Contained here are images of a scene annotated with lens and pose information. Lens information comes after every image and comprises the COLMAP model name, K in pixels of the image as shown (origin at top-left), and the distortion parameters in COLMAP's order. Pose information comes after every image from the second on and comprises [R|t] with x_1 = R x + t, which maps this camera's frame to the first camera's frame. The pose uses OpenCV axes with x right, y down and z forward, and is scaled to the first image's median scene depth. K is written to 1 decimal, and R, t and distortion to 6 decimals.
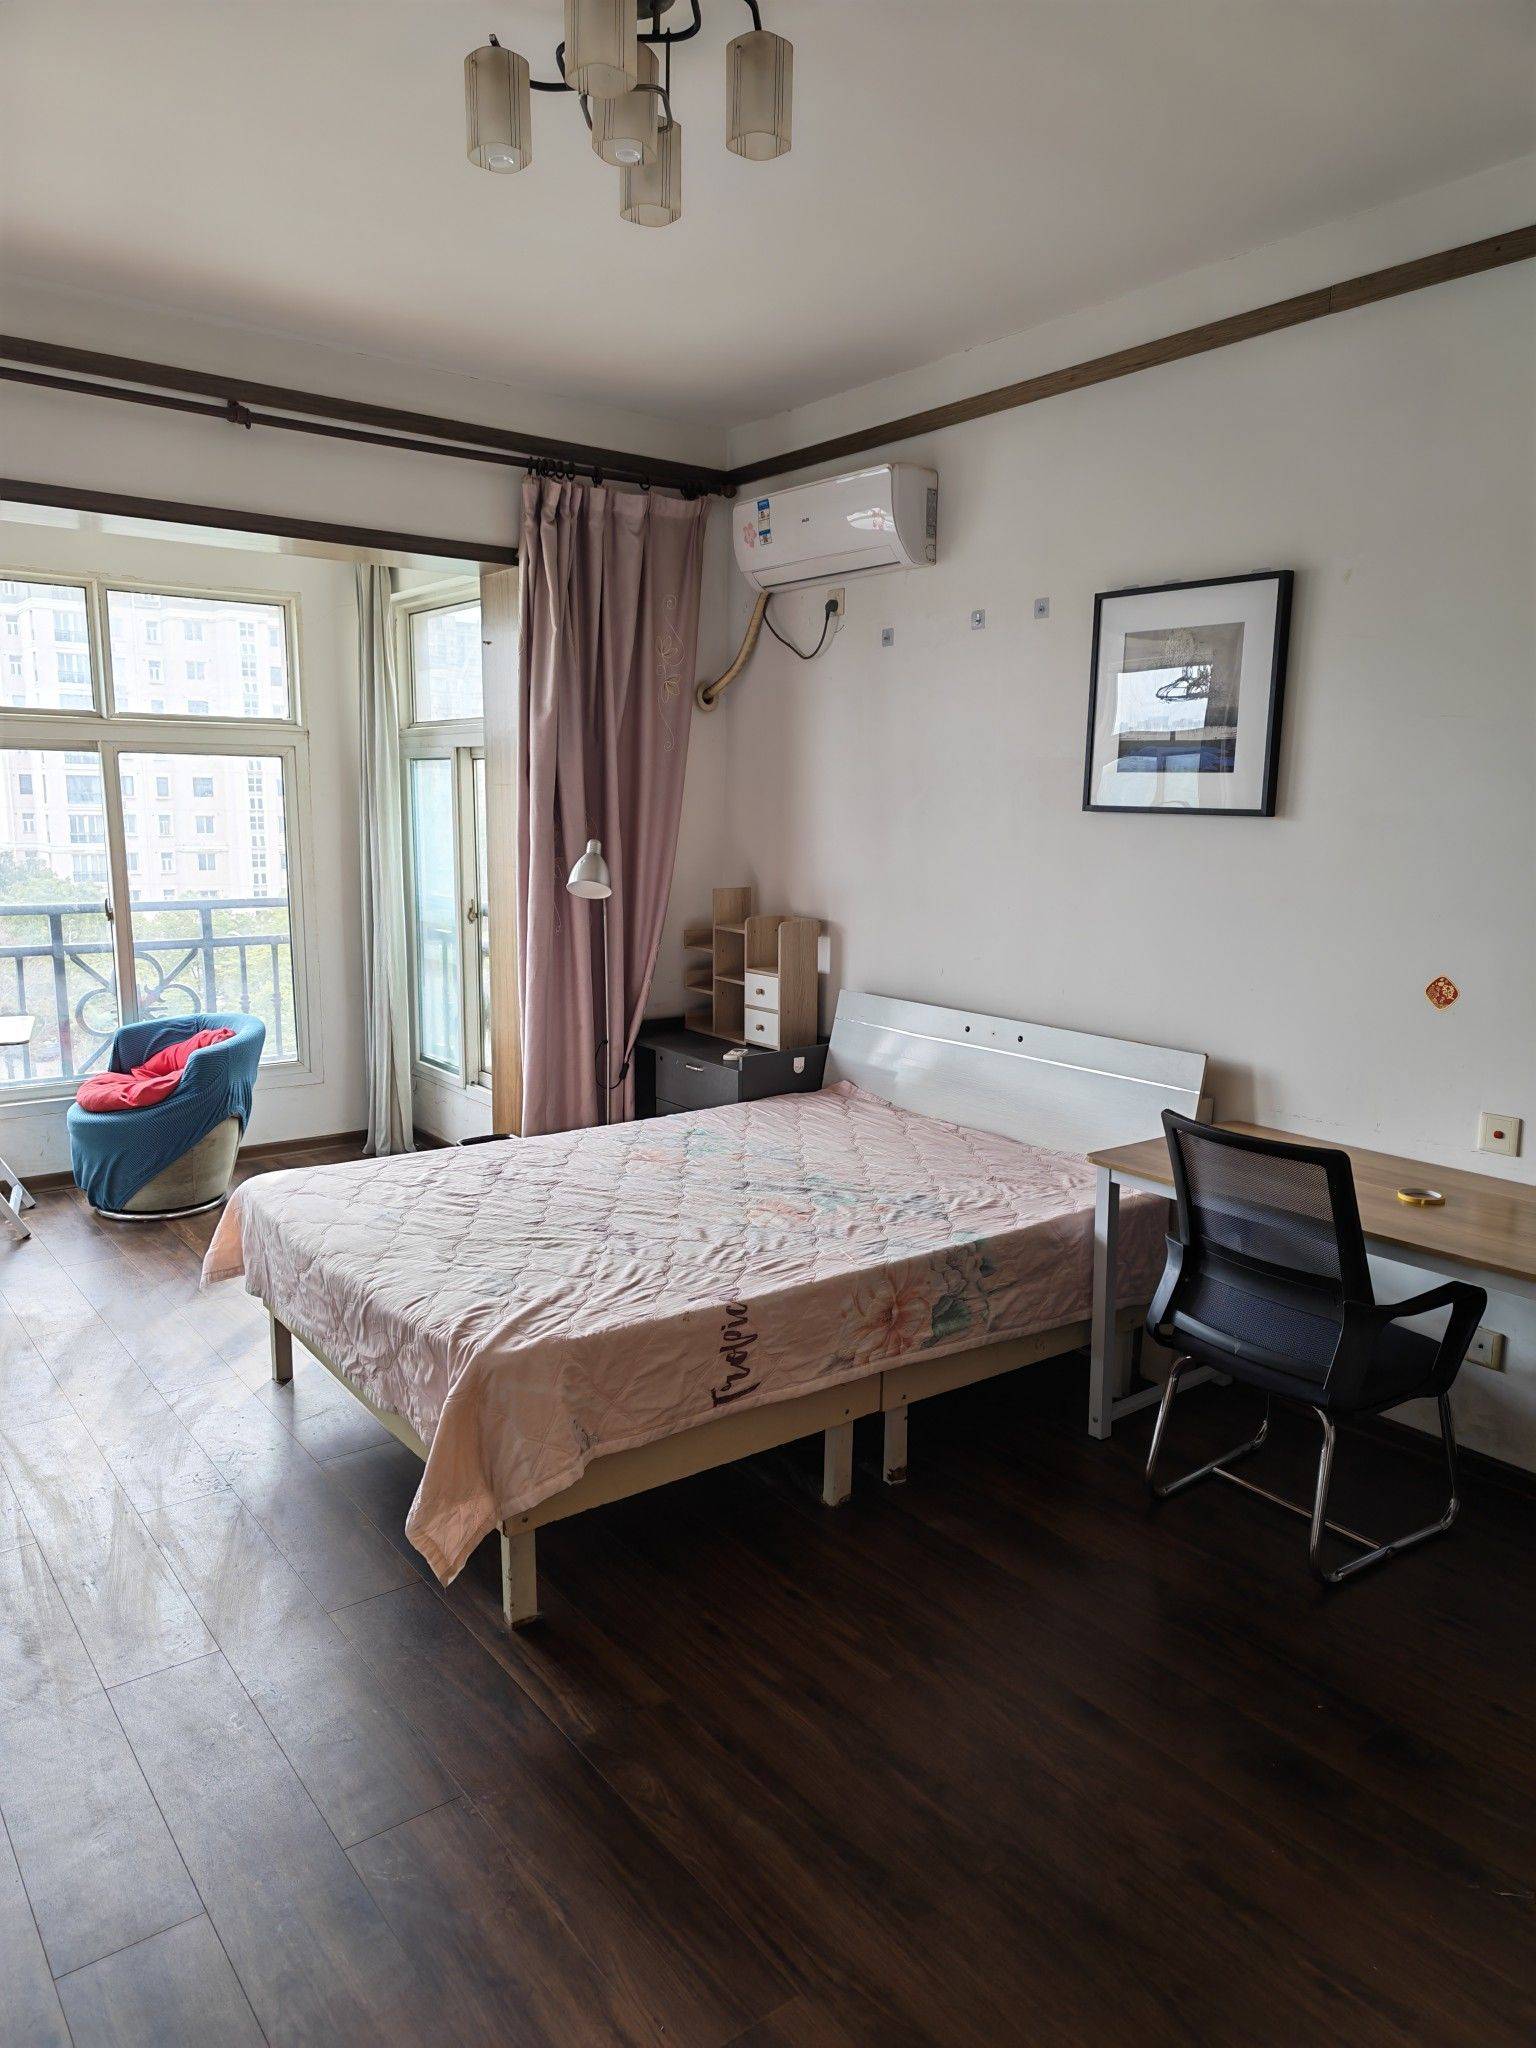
lens RADIAL K [[1396.6, 0, 768.1], [0, 1396.6, 1037.6], [0, 0, 1]] dist [0.071849, -0.043583]
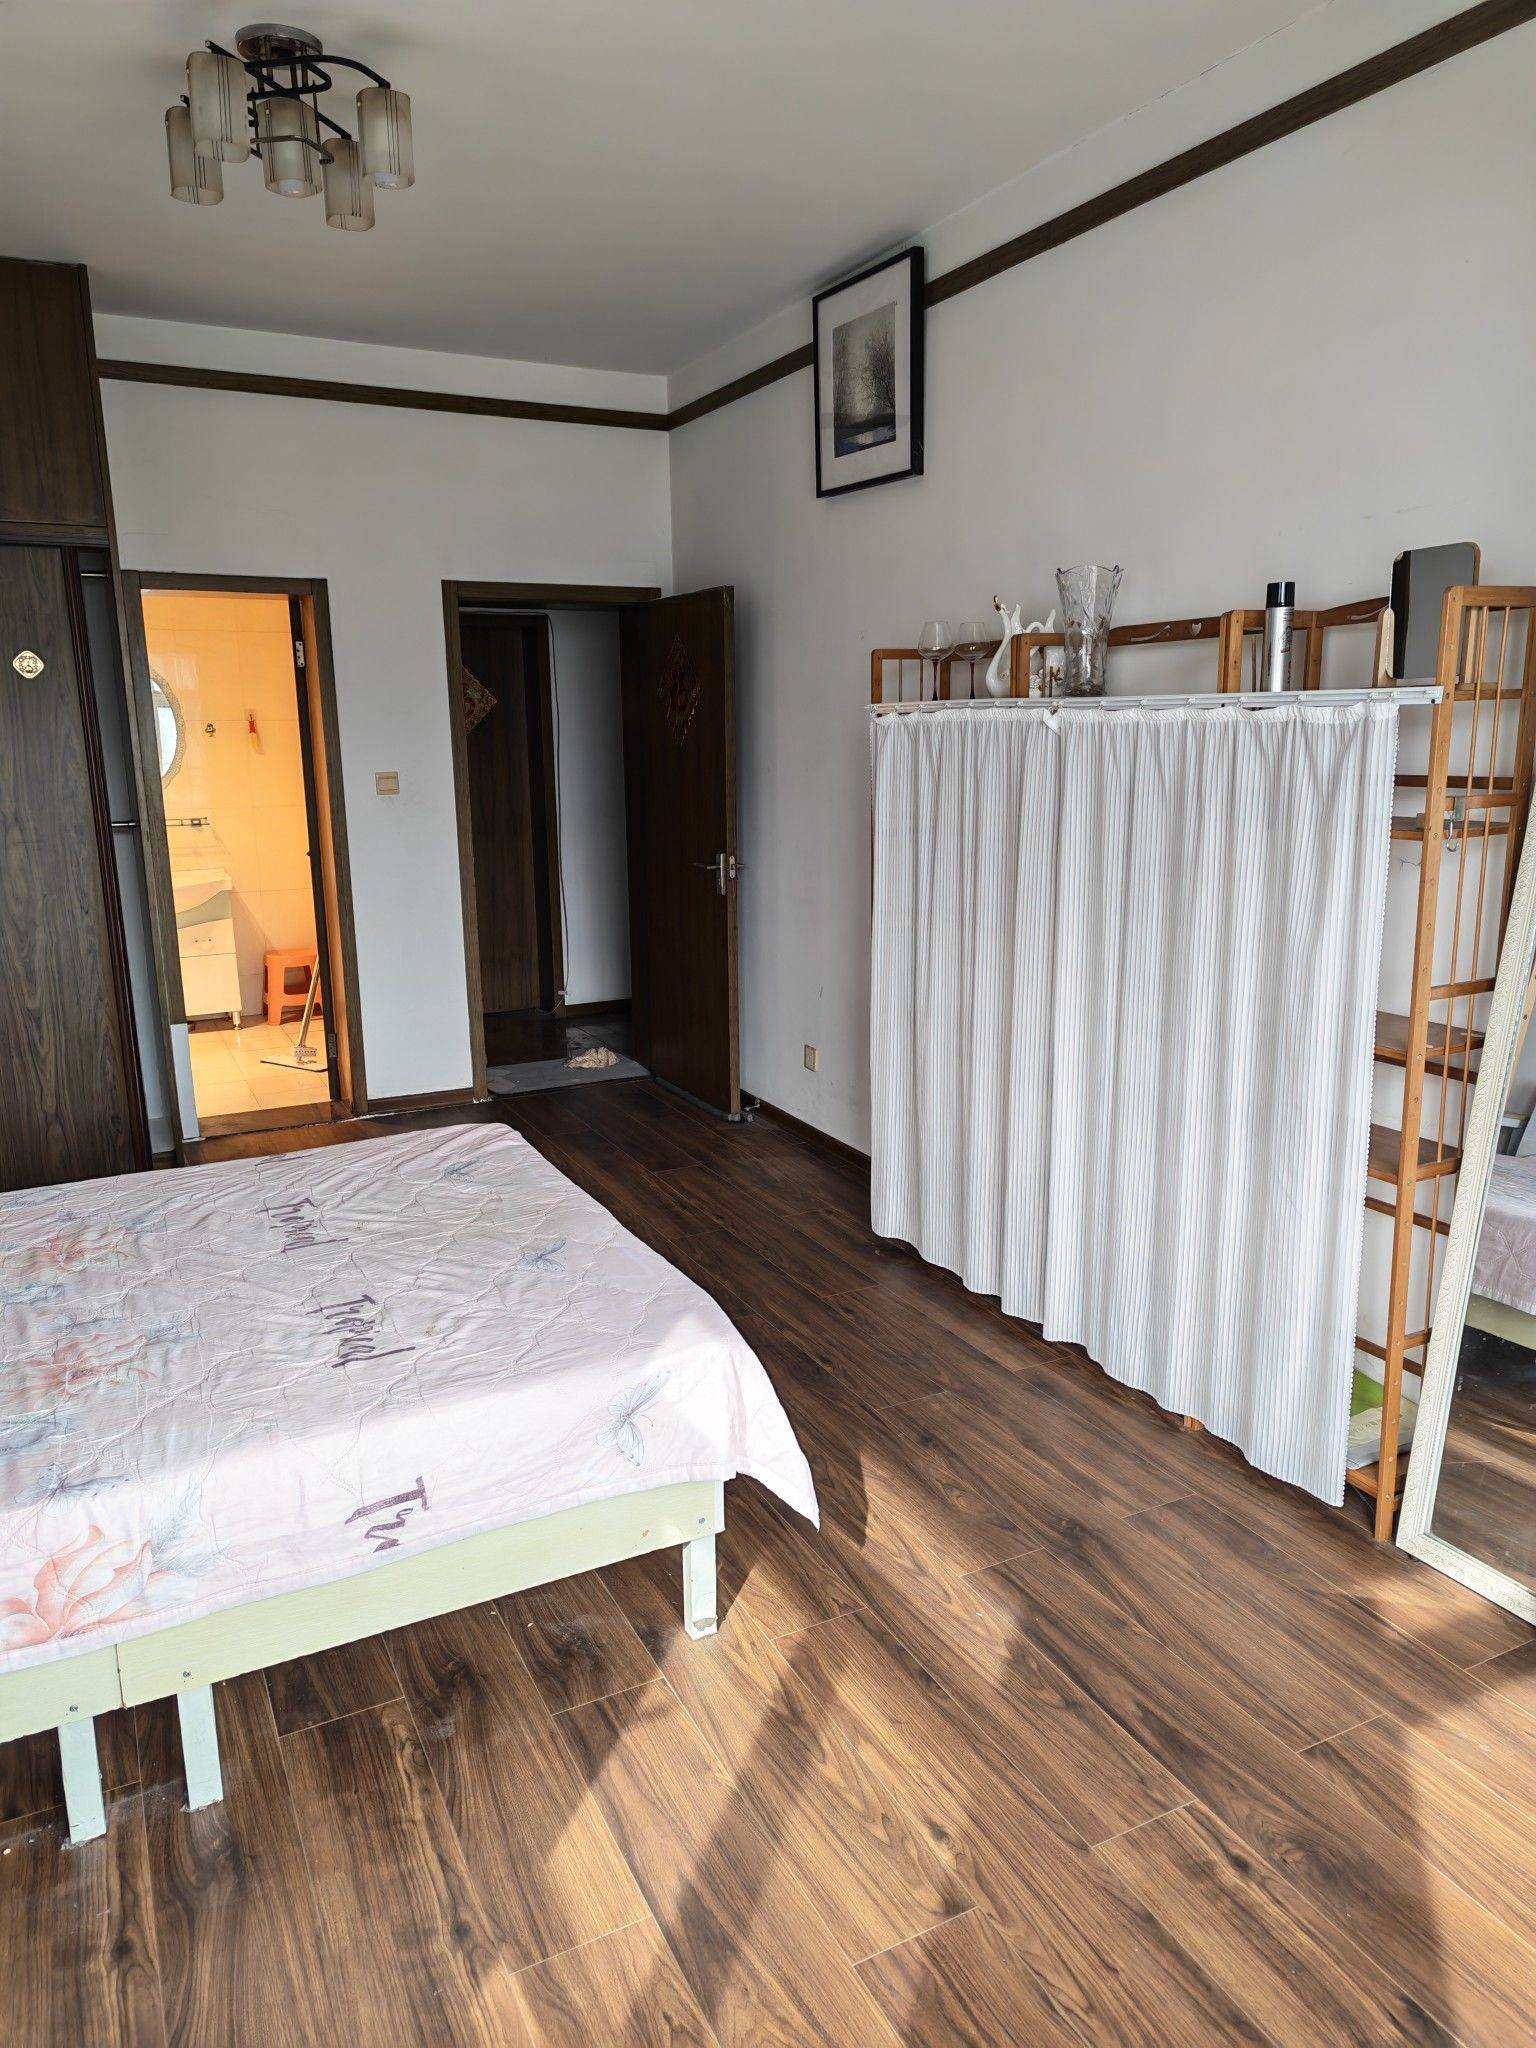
lens RADIAL K [[1391.2, 0, 768.0], [0, 1391.2, 1024.0], [0, 0, 1]] dist [0.052083, -0.039954]
pose [[-0.982976, -0.041121, 0.179071, -0.478936], [0.029284, 0.927110, 0.373644, -0.256663], [-0.181383, 0.372527, -0.910123, 1.481233]]
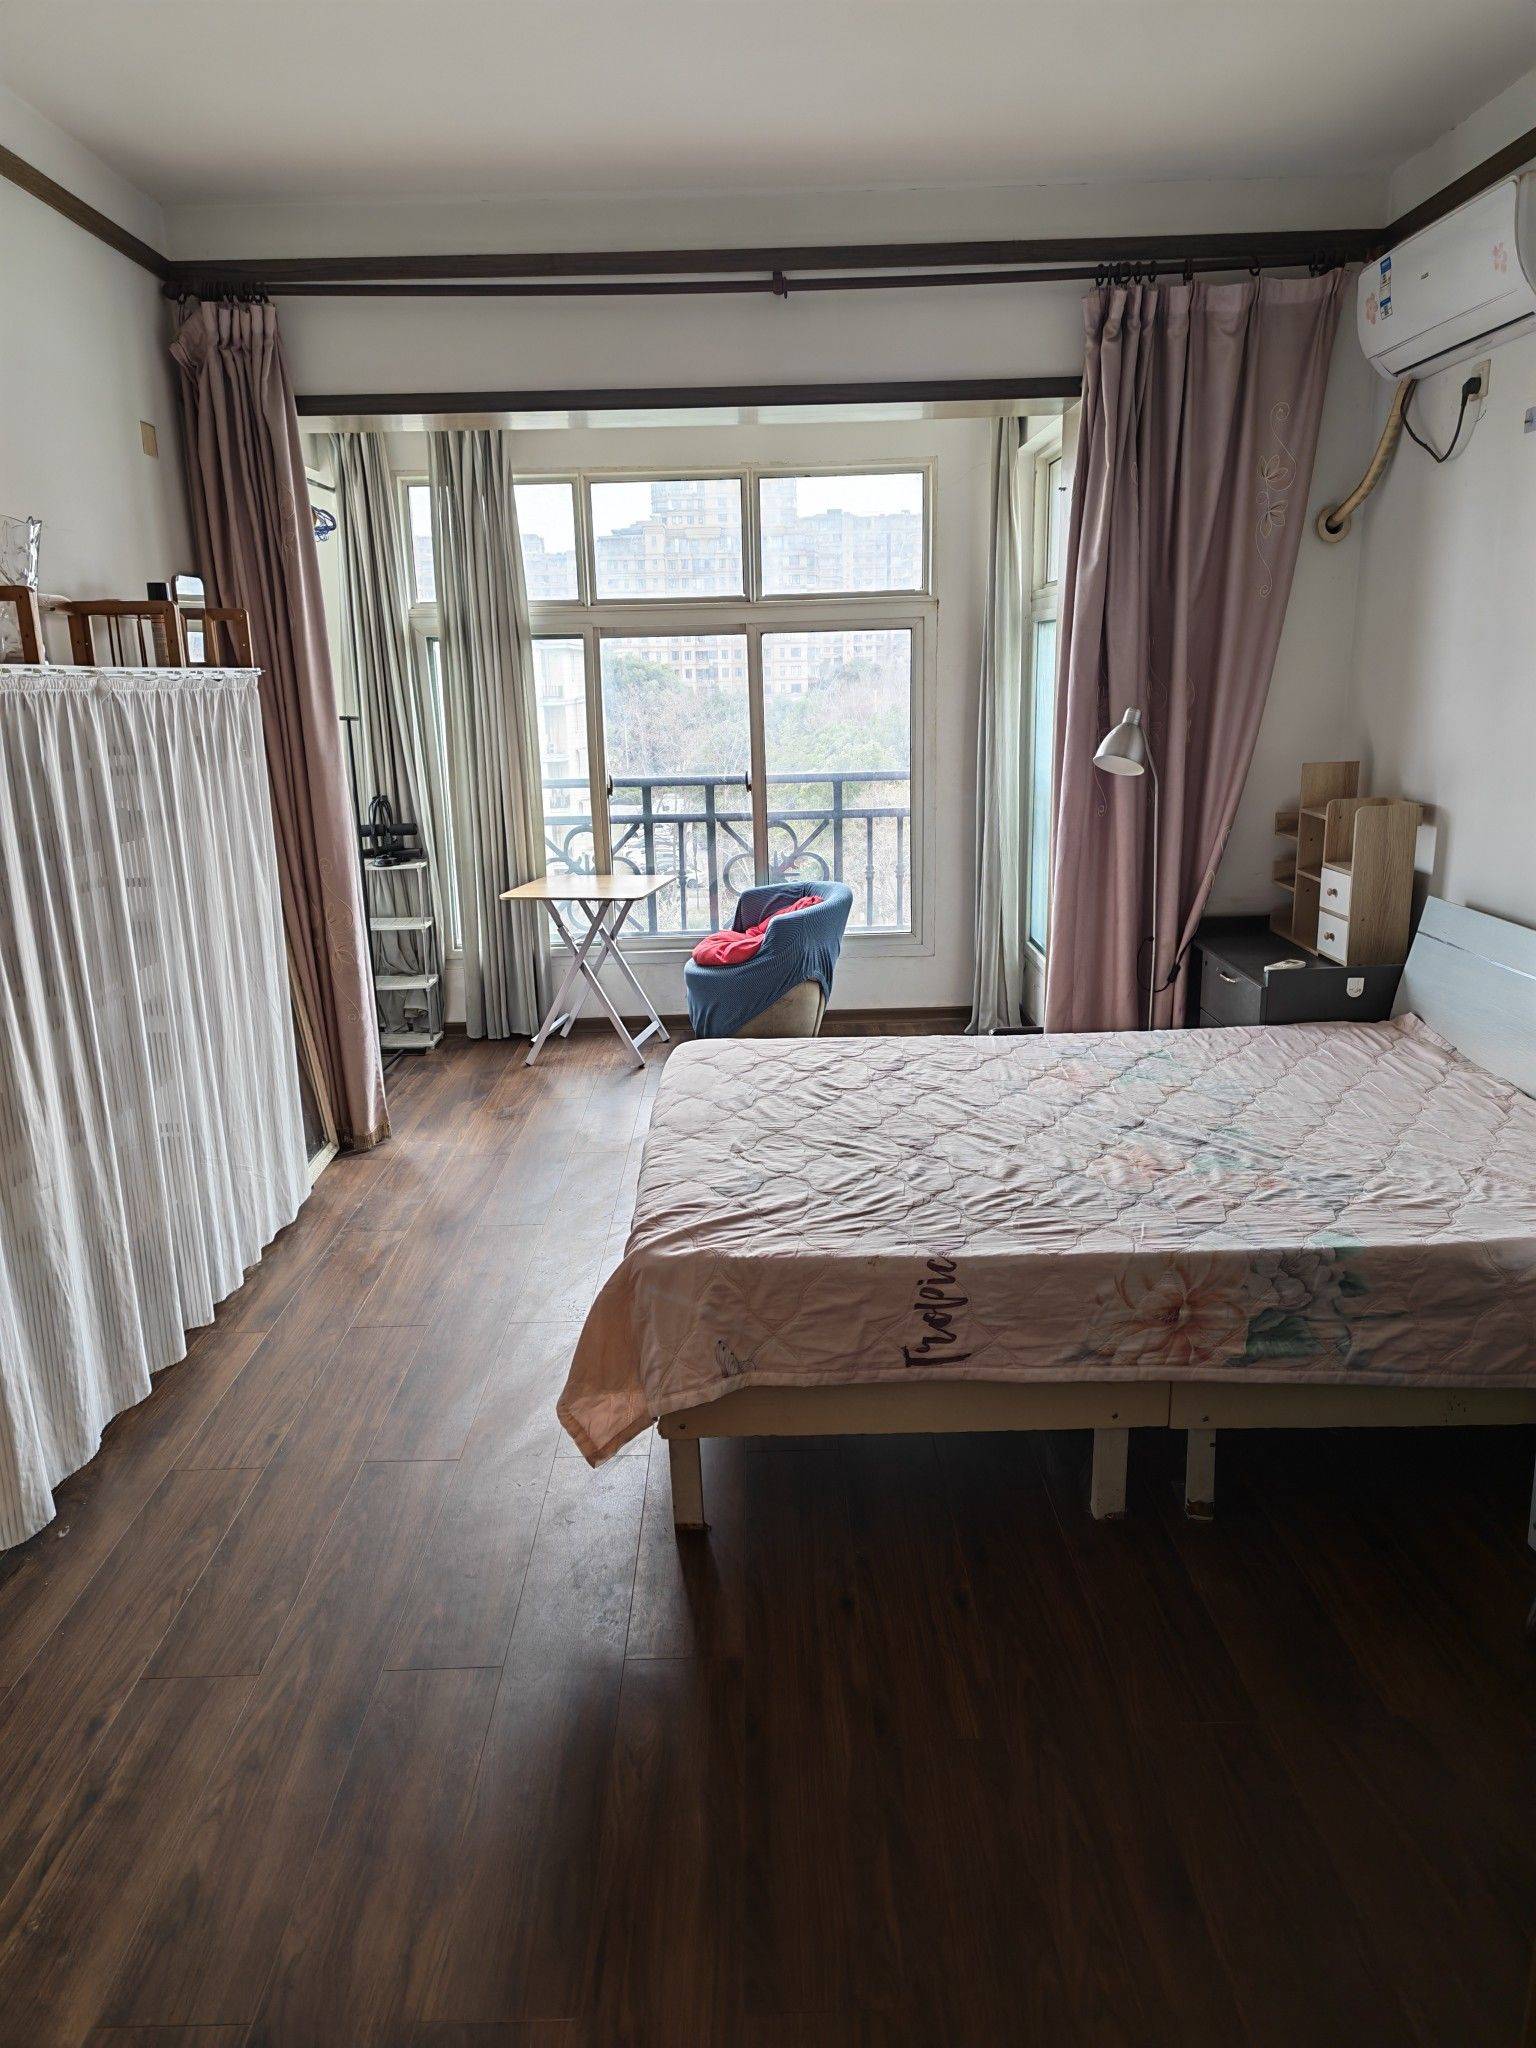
lens RADIAL K [[1391.2, 0, 768.0], [0, 1391.2, 1024.0], [0, 0, 1]] dist [0.052083, -0.039954]
pose [[0.801571, 0.117868, -0.586166, 0.288467], [-0.067382, 0.991939, 0.107318, -0.029724], [0.594090, -0.046526, 0.803052, 0.191407]]
